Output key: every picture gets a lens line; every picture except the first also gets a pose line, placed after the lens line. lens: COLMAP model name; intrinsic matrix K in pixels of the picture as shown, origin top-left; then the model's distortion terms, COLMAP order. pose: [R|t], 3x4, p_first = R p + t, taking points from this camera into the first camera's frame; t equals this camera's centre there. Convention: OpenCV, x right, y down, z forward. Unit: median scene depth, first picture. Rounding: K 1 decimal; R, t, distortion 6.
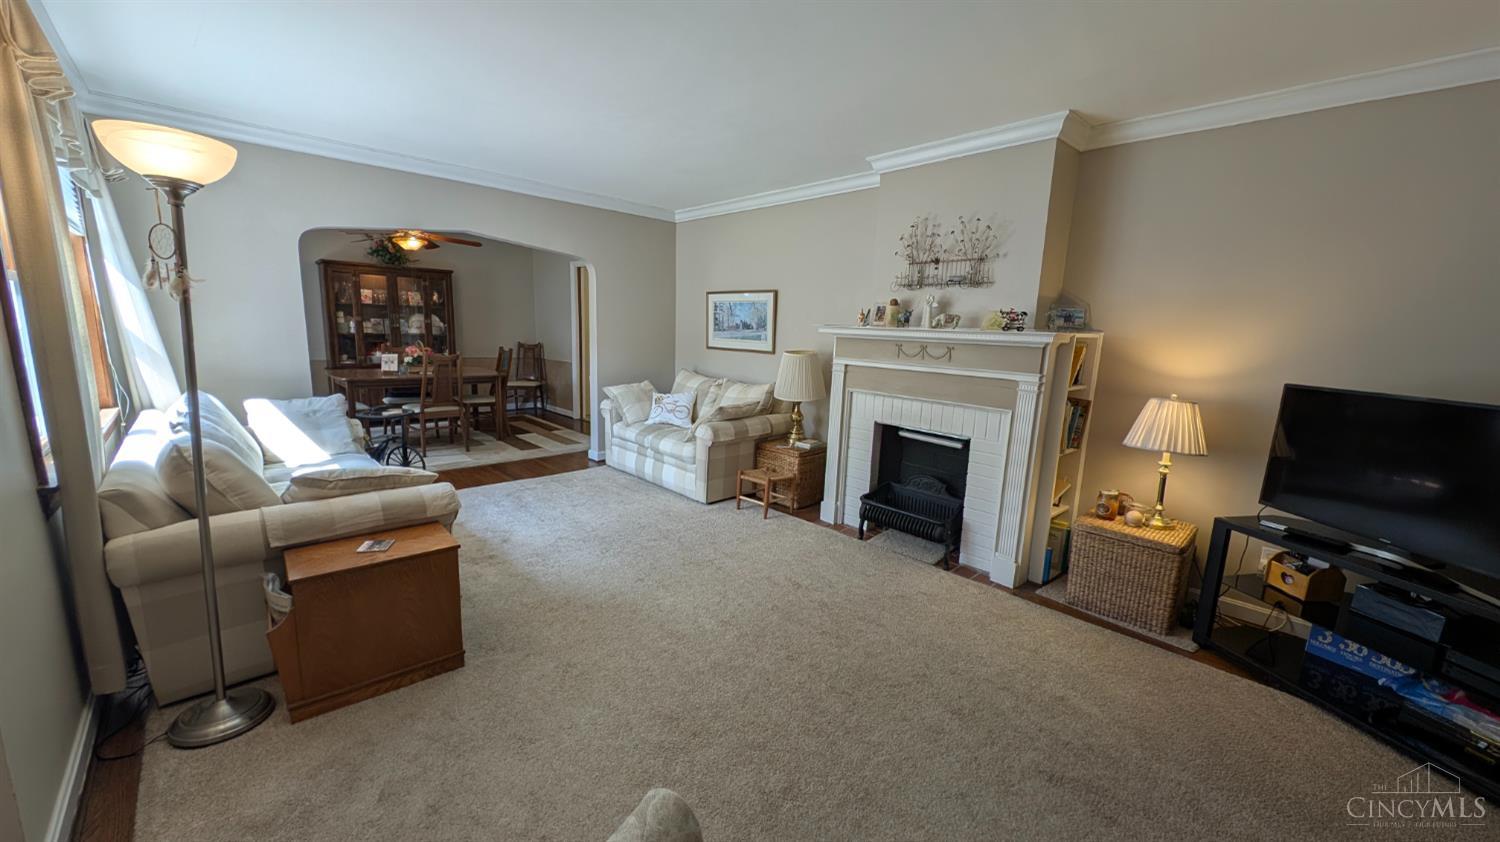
lens RADIAL K [[562.0, 0, 746.6], [0, 562.0, 430.7], [0, 0, 1]] dist [-0.002278, -0.000123]
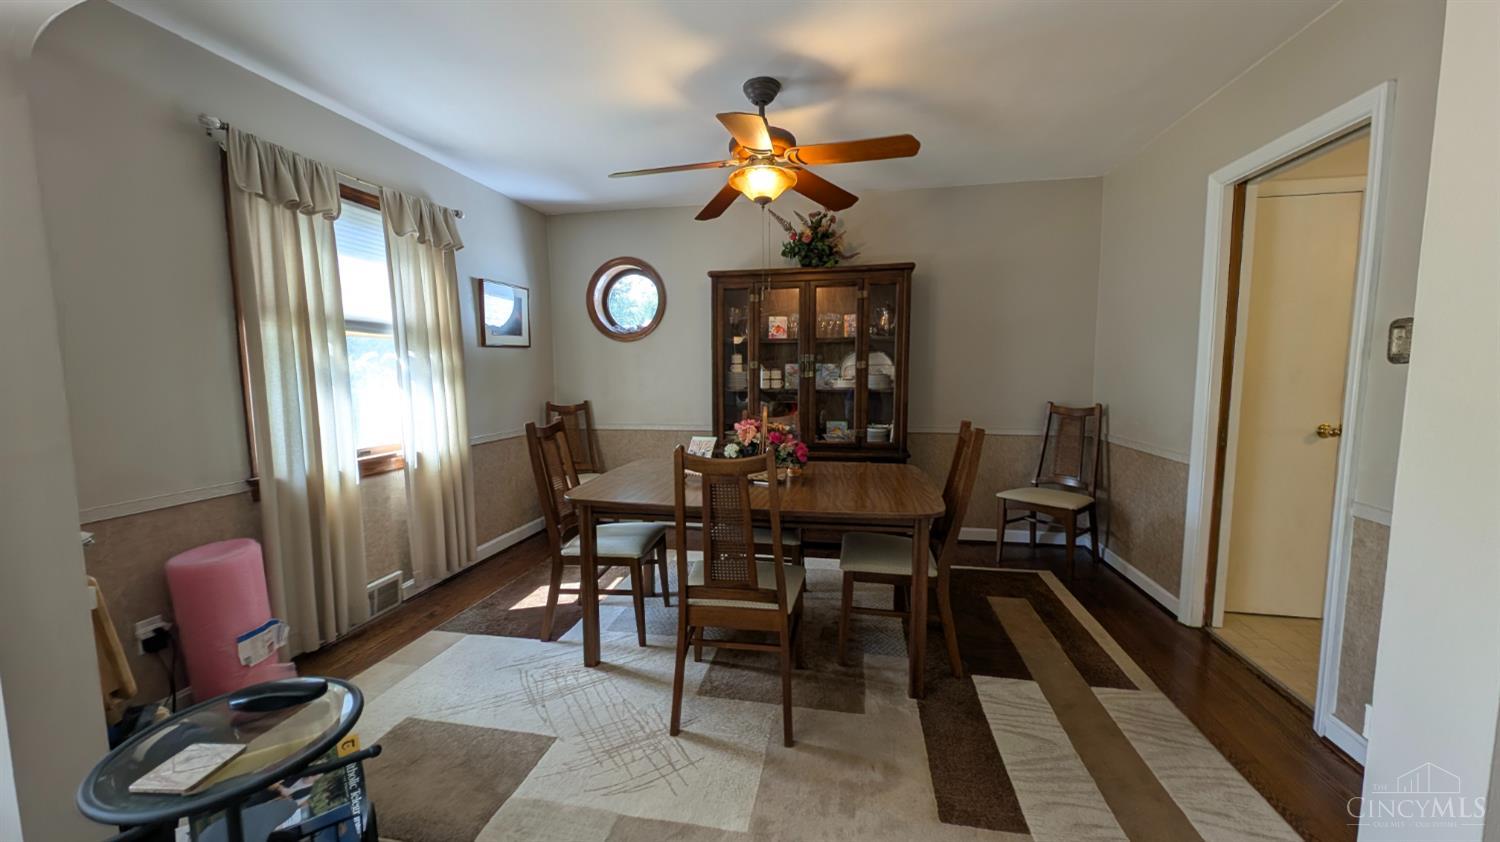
lens RADIAL K [[562.0, 0, 742.4], [0, 562.0, 421.5], [0, 0, 1]] dist [-0.002278, -0.000123]
pose [[0.583140, 0.041186, -0.811327, -0.202880], [-0.118715, 0.992313, -0.034953, -0.110229], [0.803651, 0.116699, 0.583547, 0.605492]]
